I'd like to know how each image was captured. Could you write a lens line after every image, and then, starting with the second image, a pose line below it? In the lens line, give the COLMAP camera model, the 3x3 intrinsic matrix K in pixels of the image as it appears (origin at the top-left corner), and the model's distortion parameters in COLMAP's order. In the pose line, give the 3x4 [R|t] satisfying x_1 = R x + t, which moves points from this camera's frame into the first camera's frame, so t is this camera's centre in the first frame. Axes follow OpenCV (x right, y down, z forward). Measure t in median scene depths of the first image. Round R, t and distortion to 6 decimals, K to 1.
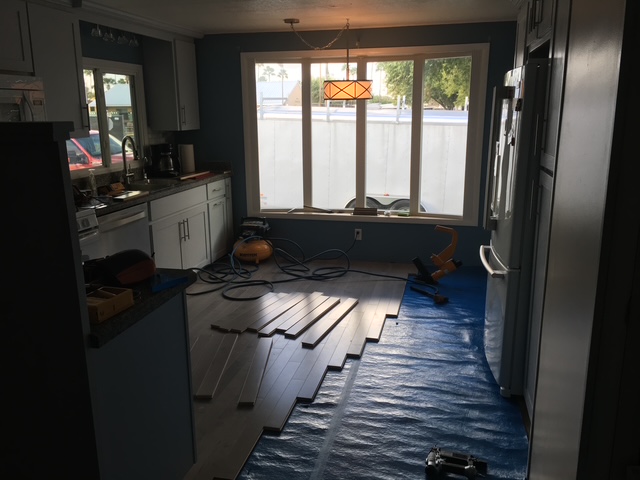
lens RADIAL K [[542.0, 0, 320.6], [0, 542.0, 238.9], [0, 0, 1]] dist [0.070106, -0.088896]
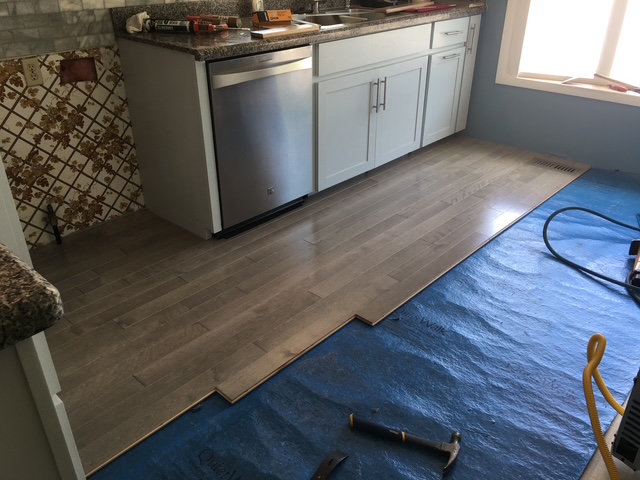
lens RADIAL K [[542.0, 0, 320.9], [0, 542.0, 240.9], [0, 0, 1]] dist [0.070106, -0.088896]
pose [[0.871482, 0.255401, -0.418676, 0.008743], [-0.130905, 0.943863, 0.303294, -0.036669], [0.472635, -0.209508, 0.855992, 0.332905]]
